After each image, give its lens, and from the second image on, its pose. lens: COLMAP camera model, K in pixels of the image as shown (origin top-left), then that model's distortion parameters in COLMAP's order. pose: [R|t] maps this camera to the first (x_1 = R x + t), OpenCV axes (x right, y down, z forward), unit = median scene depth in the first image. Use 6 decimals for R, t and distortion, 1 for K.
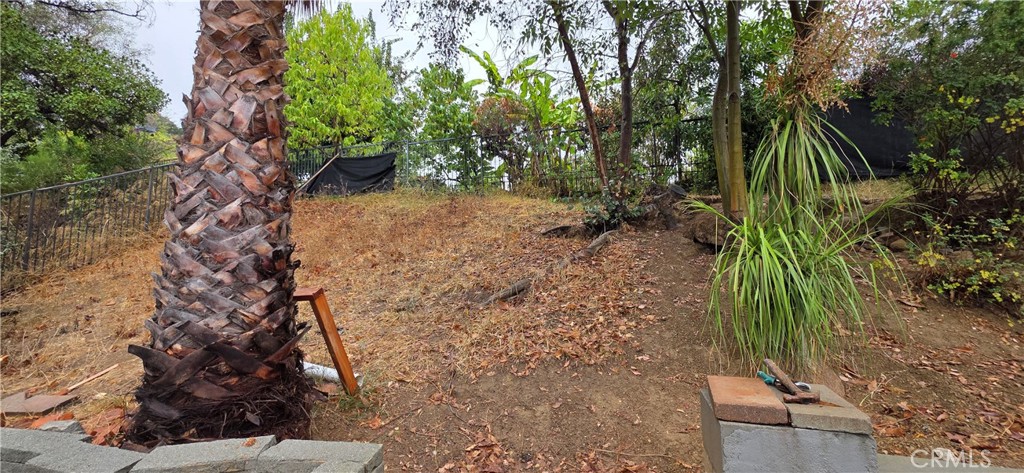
lens RADIAL K [[410.2, 0, 512.0], [0, 410.2, 236.5], [0, 0, 1]] dist [0.000199, -0.000051]
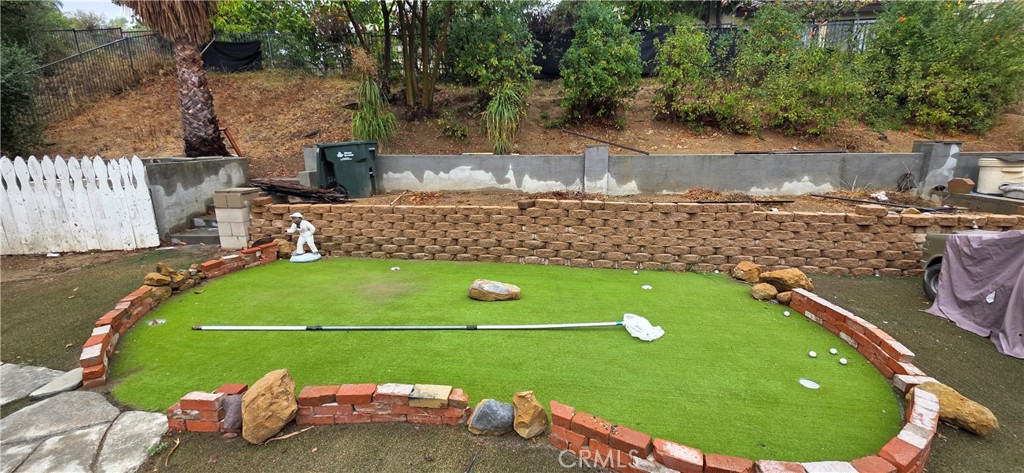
lens RADIAL K [[410.2, 0, 512.0], [0, 410.2, 236.5], [0, 0, 1]] dist [0.000199, -0.000051]
pose [[0.983299, -0.036819, 0.178235, 1.482743], [-0.023211, 0.945957, 0.323460, -0.216278], [-0.180512, -0.322195, 0.929304, -3.482800]]
